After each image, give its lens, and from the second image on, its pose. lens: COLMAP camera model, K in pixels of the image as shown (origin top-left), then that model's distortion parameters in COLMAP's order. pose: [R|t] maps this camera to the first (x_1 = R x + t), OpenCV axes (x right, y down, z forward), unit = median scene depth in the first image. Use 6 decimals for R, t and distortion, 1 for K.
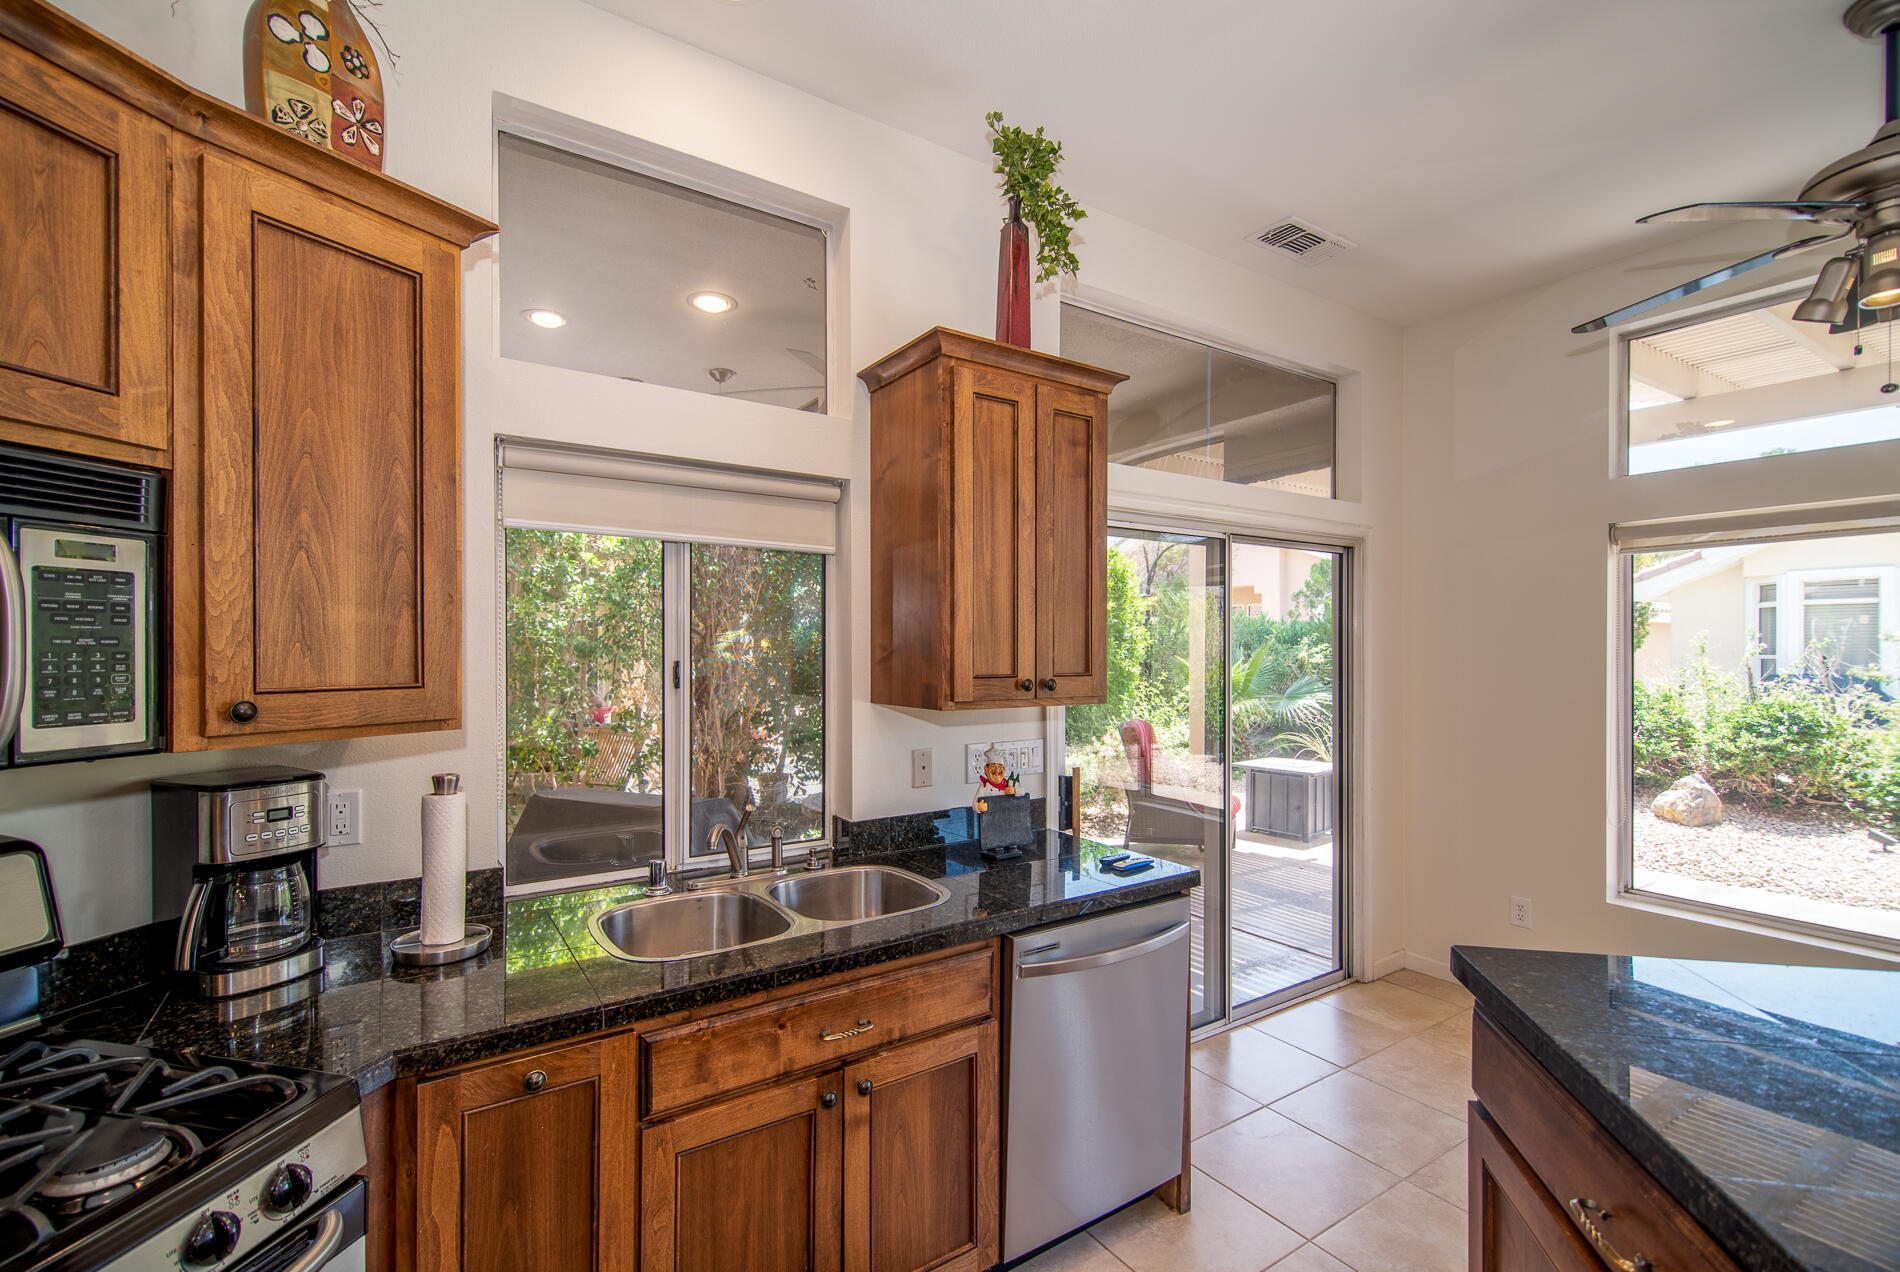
lens RADIAL K [[834.6, 0, 946.2], [0, 834.6, 651.9], [0, 0, 1]] dist [0.014457, -0.007029]
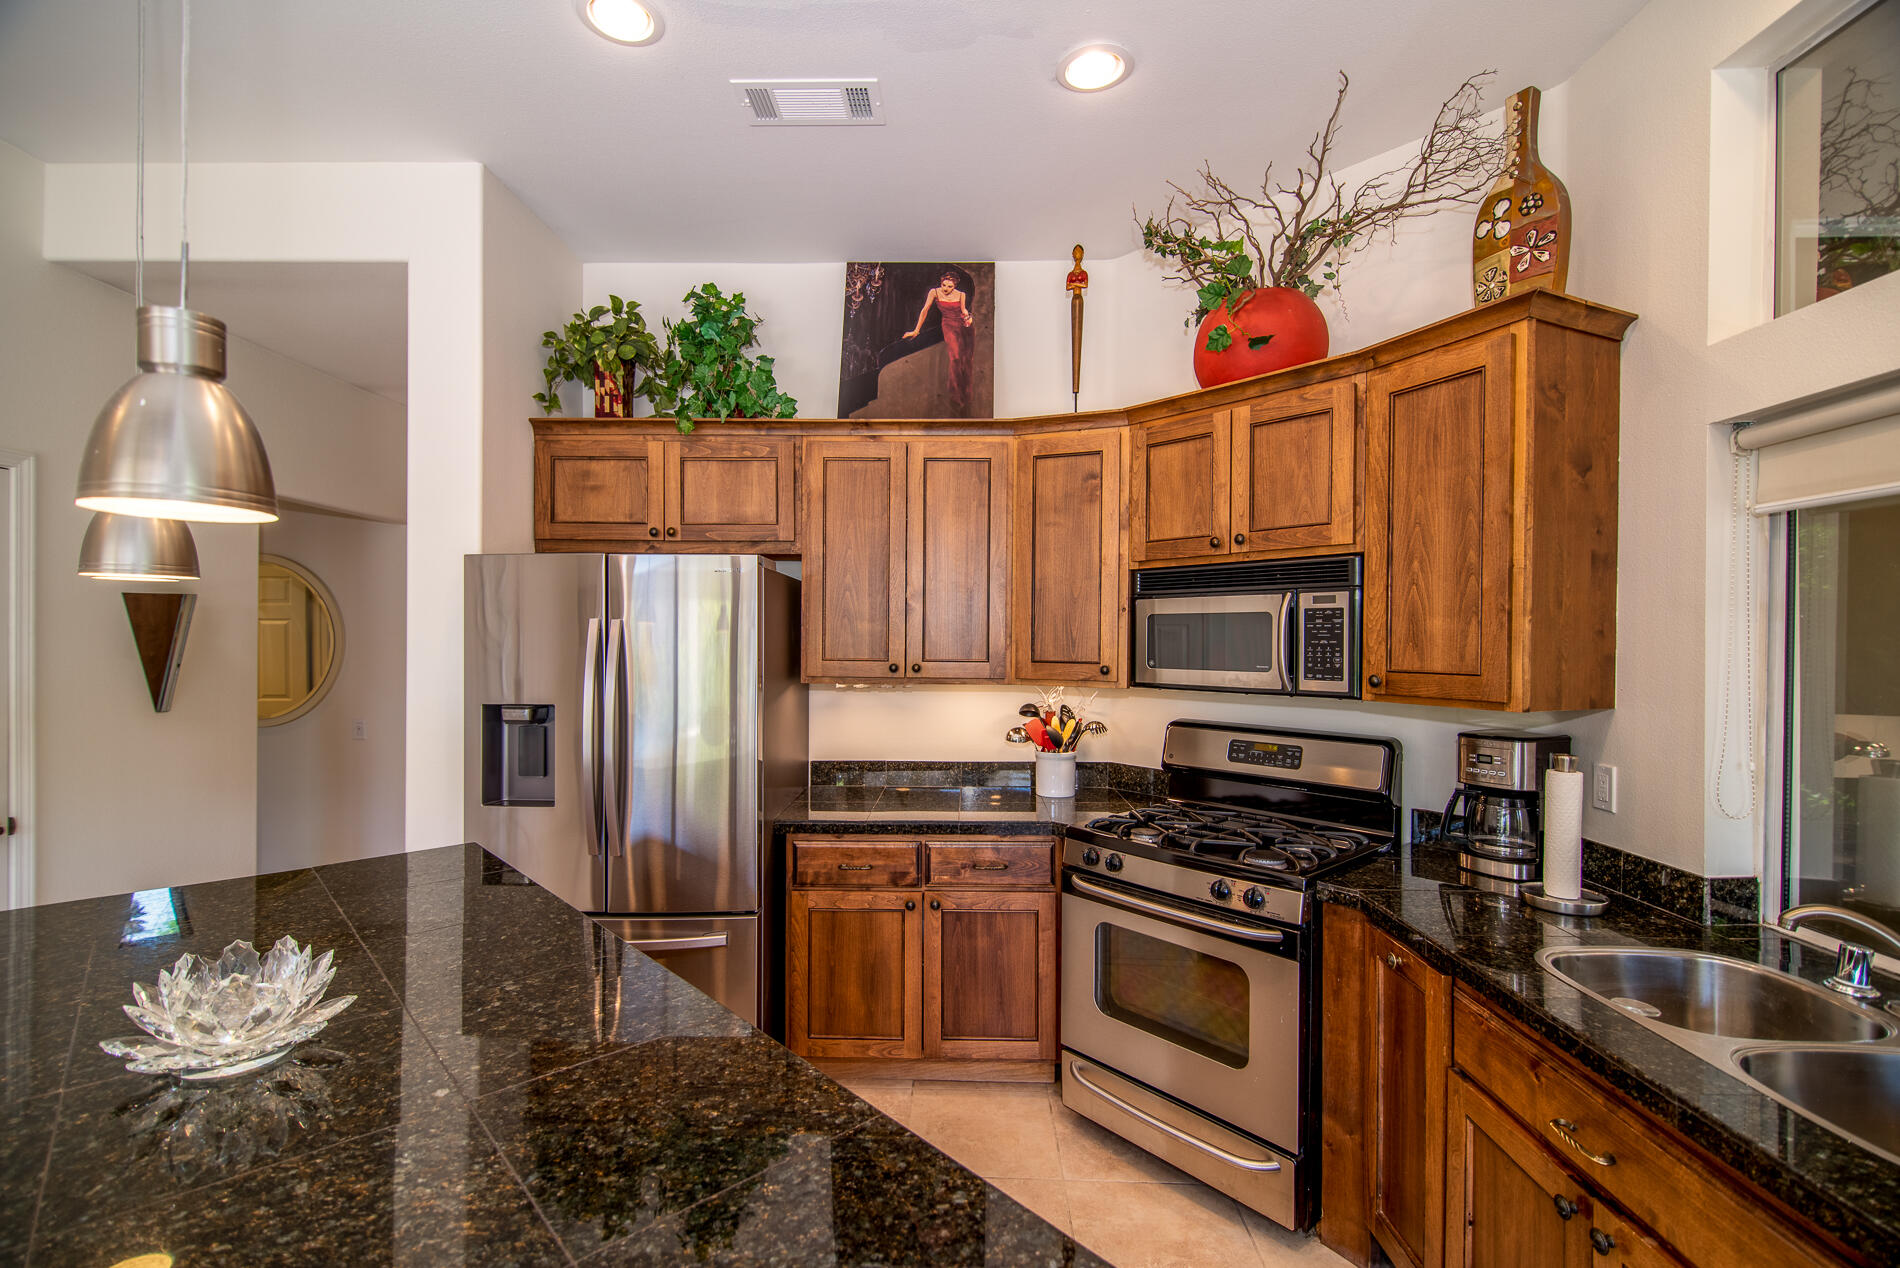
lens RADIAL K [[834.6, 0, 946.1], [0, 834.6, 646.0], [0, 0, 1]] dist [0.014457, -0.007029]
pose [[-0.574327, -0.001138, -0.818625, 0.771823], [-0.013173, 0.999882, 0.007851, -0.003598], [0.818520, 0.015293, -0.574275, 0.866208]]
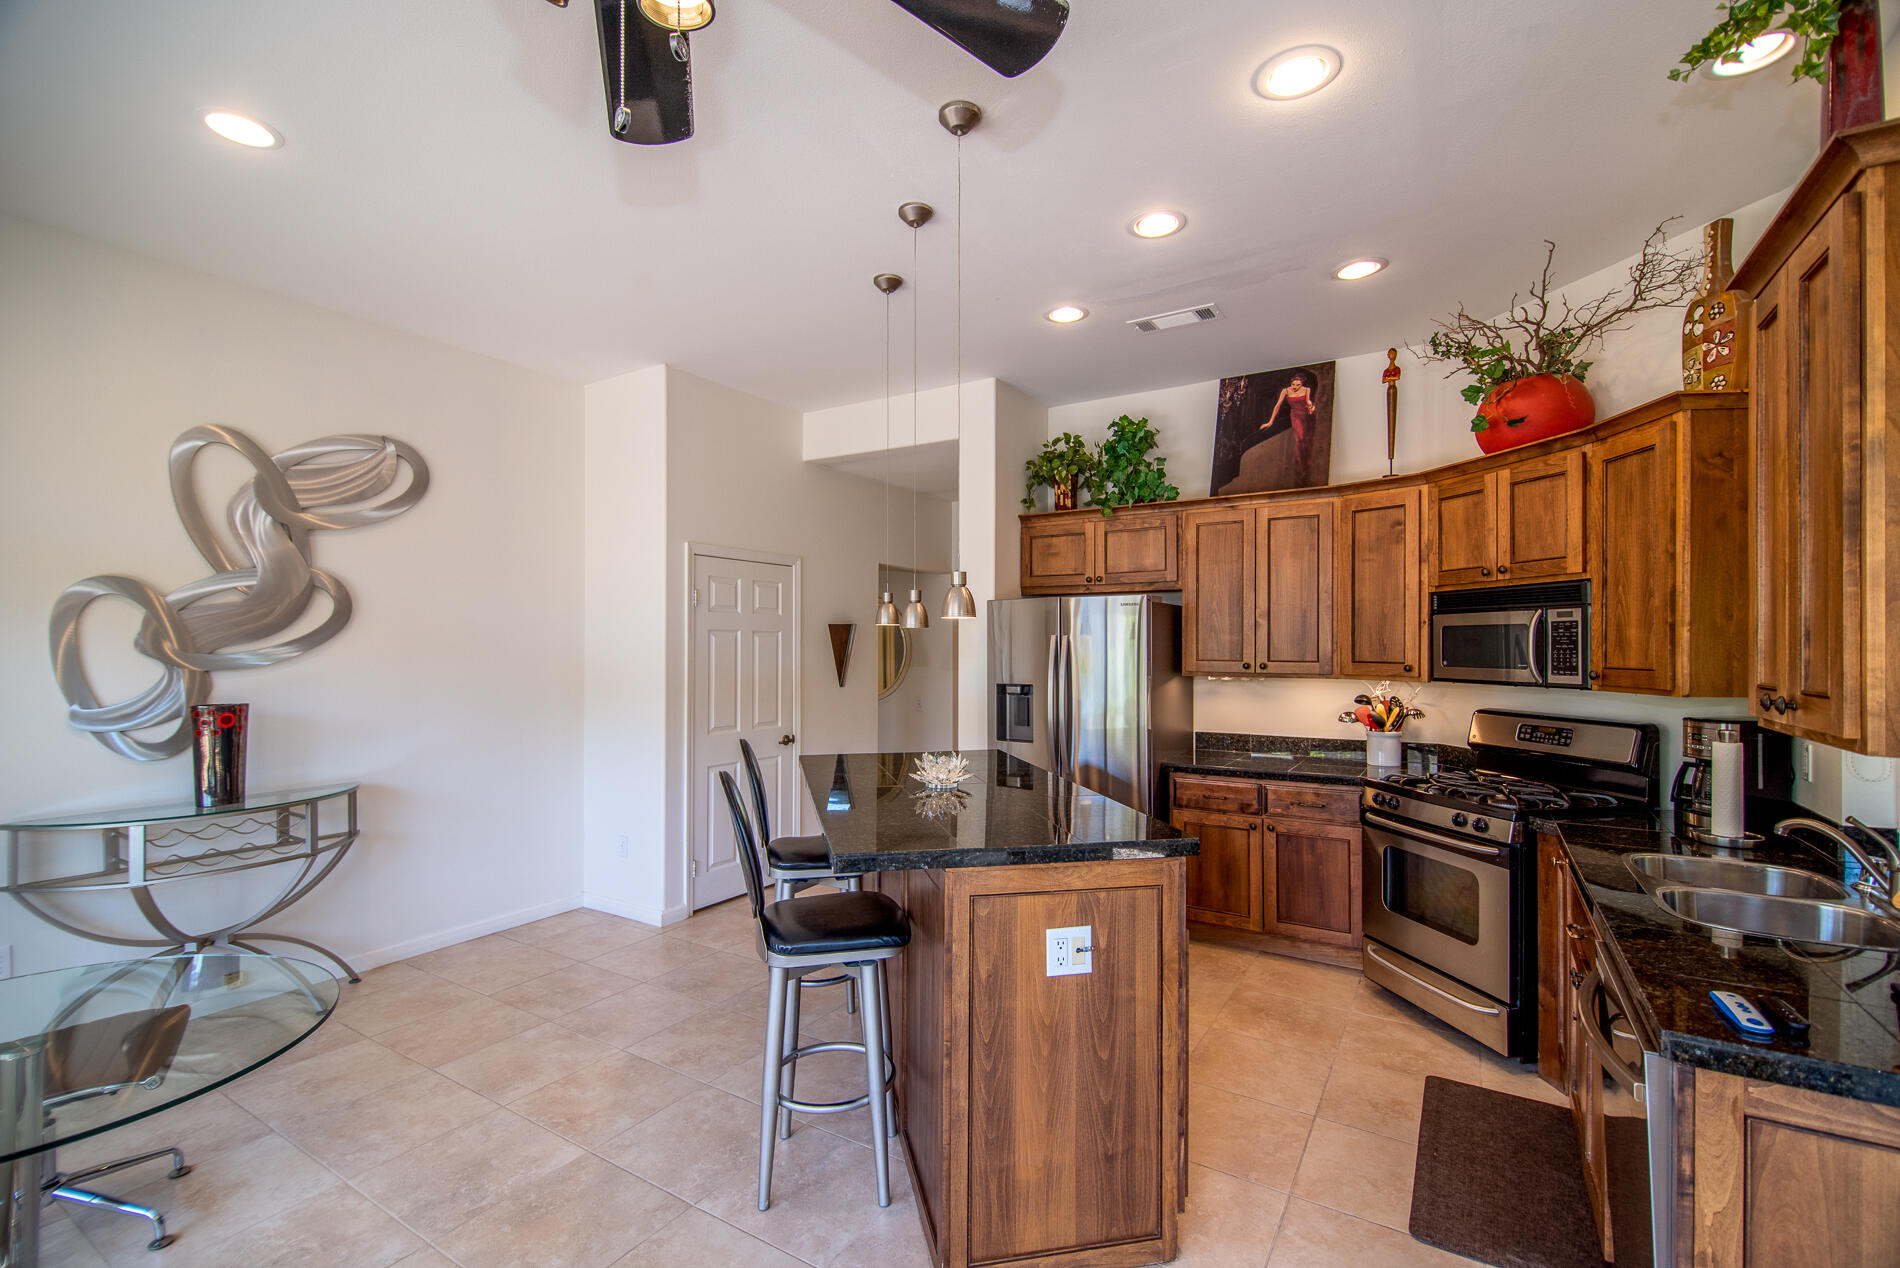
lens RADIAL K [[834.6, 0, 944.9], [0, 834.6, 644.7], [0, 0, 1]] dist [0.014457, -0.007029]
pose [[-0.911768, -0.003402, -0.410693, 1.237344], [-0.005407, 0.999978, 0.003722, -0.010075], [0.410671, 0.005614, -0.911766, 1.643200]]
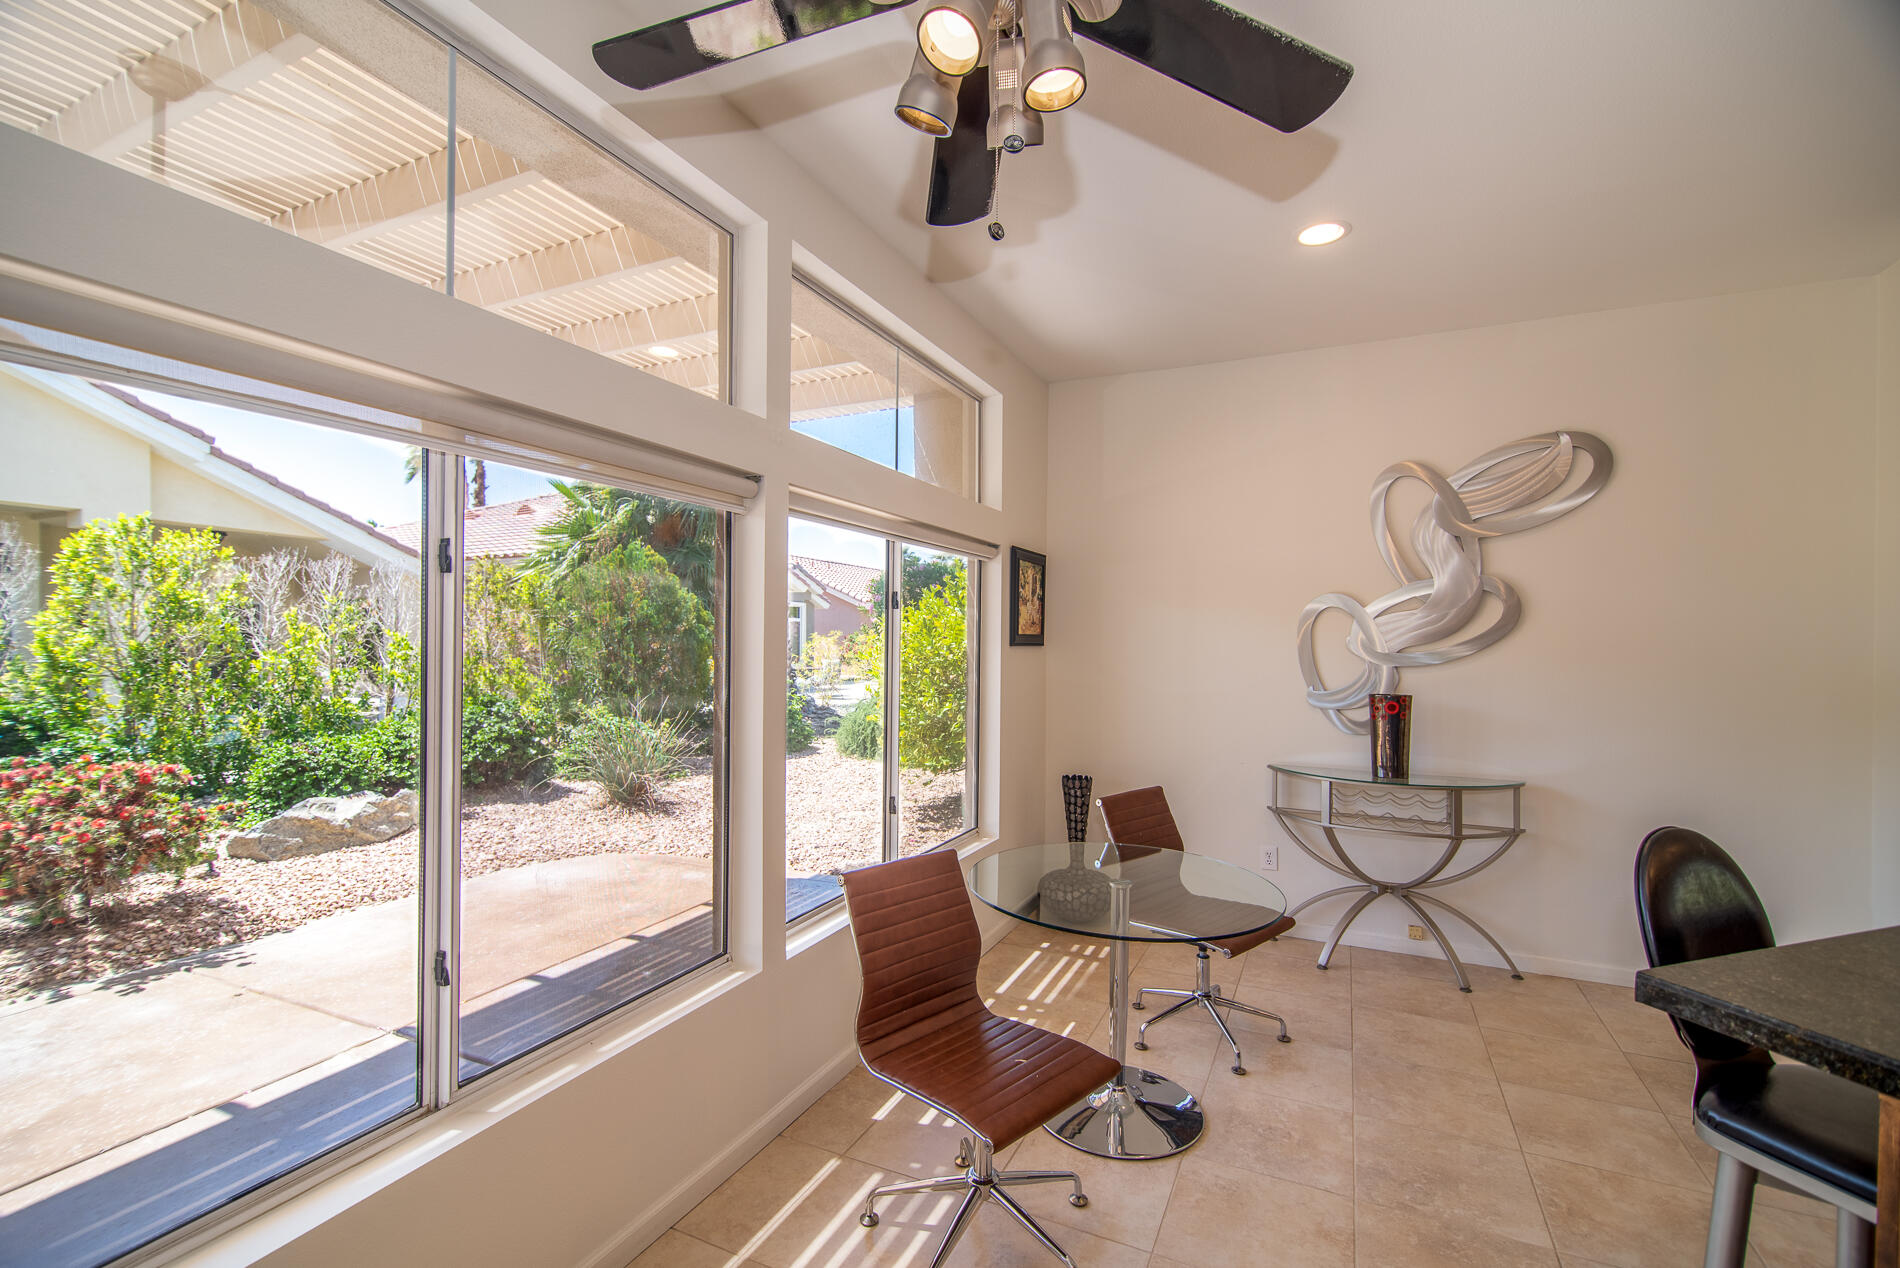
lens RADIAL K [[834.6, 0, 942.3], [0, 834.6, 635.3], [0, 0, 1]] dist [0.014457, -0.007029]
pose [[-0.503468, 0.002128, 0.864011, 0.639543], [-0.000963, 0.999995, -0.003024, -0.012524], [-0.864013, -0.002354, -0.503464, 1.468130]]
